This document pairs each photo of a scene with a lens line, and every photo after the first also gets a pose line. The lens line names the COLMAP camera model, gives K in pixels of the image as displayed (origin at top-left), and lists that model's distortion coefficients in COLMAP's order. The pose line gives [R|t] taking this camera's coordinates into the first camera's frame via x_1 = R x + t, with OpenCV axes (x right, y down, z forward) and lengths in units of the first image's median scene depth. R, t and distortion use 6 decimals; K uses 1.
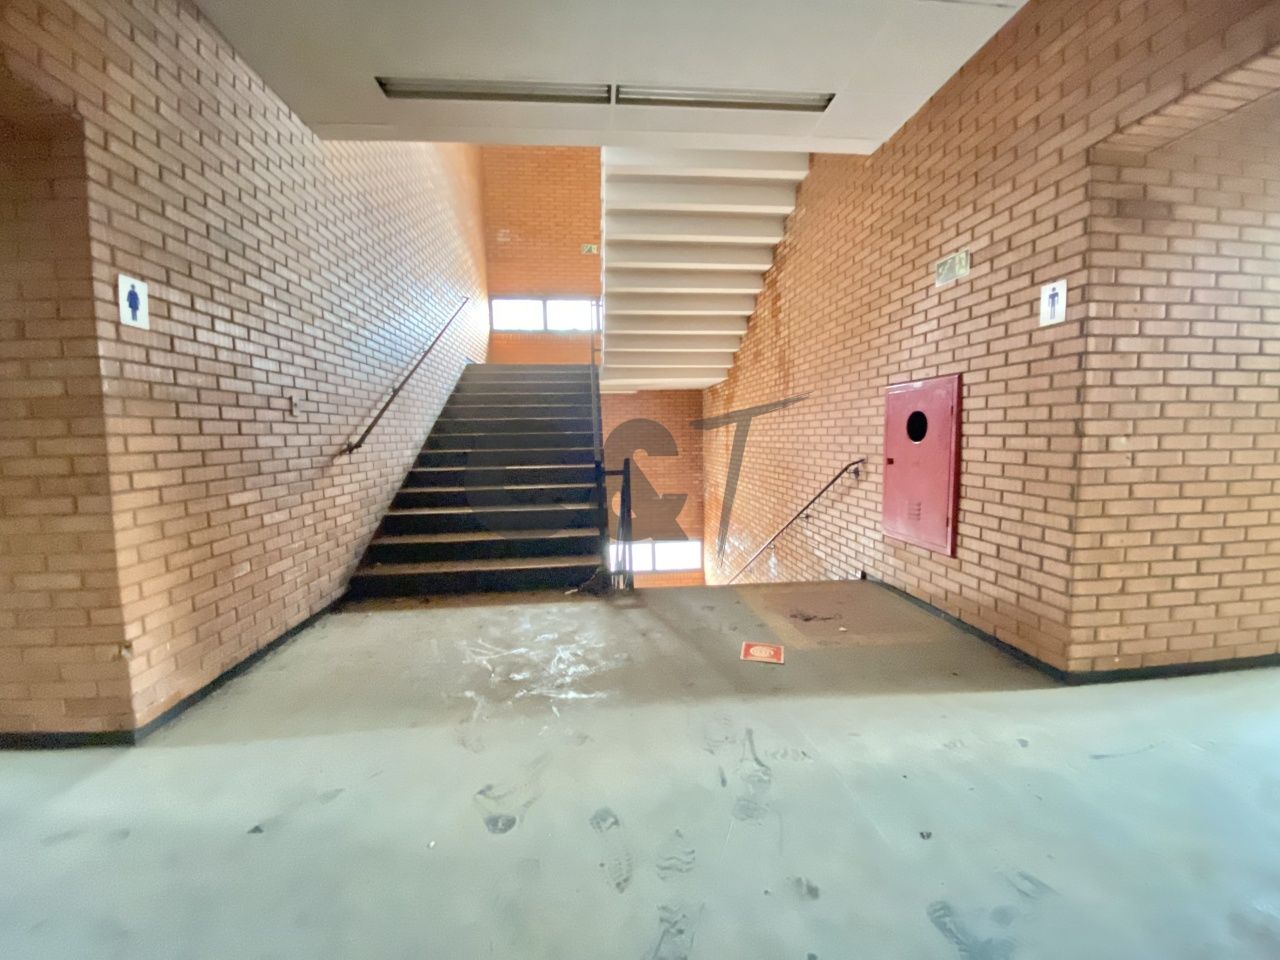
lens RADIAL K [[527.1, 0, 640.0], [0, 527.1, 480.0], [0, 0, 1]] dist [0.036128, -0.027161]
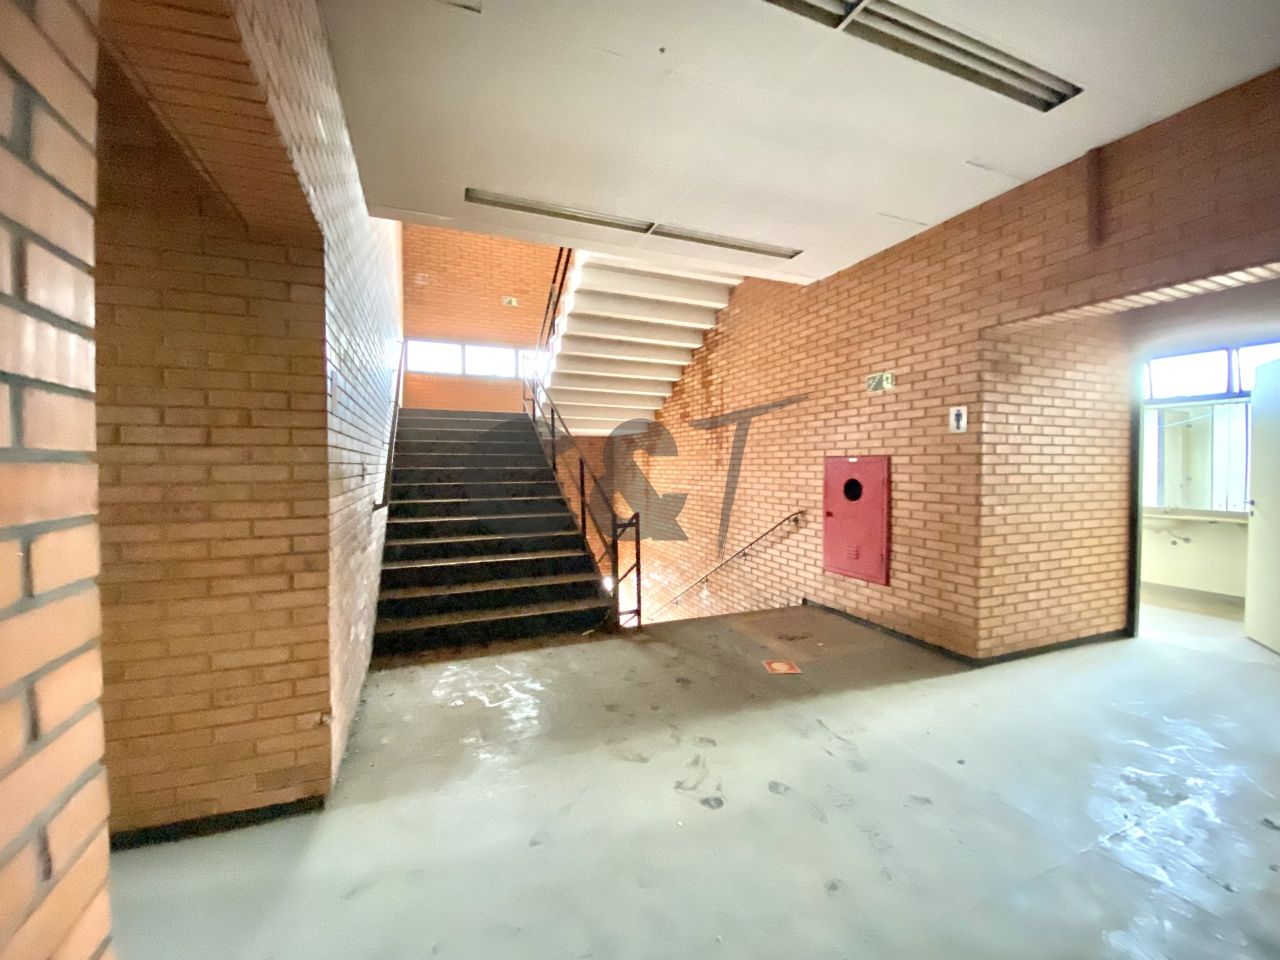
lens RADIAL K [[527.1, 0, 640.0], [0, 527.1, 480.0], [0, 0, 1]] dist [0.036128, -0.027161]
pose [[0.954451, 0.009009, 0.298233, -0.464064], [0.009048, 0.998210, -0.059112, -0.056514], [-0.298231, 0.059118, 0.952661, -0.158794]]
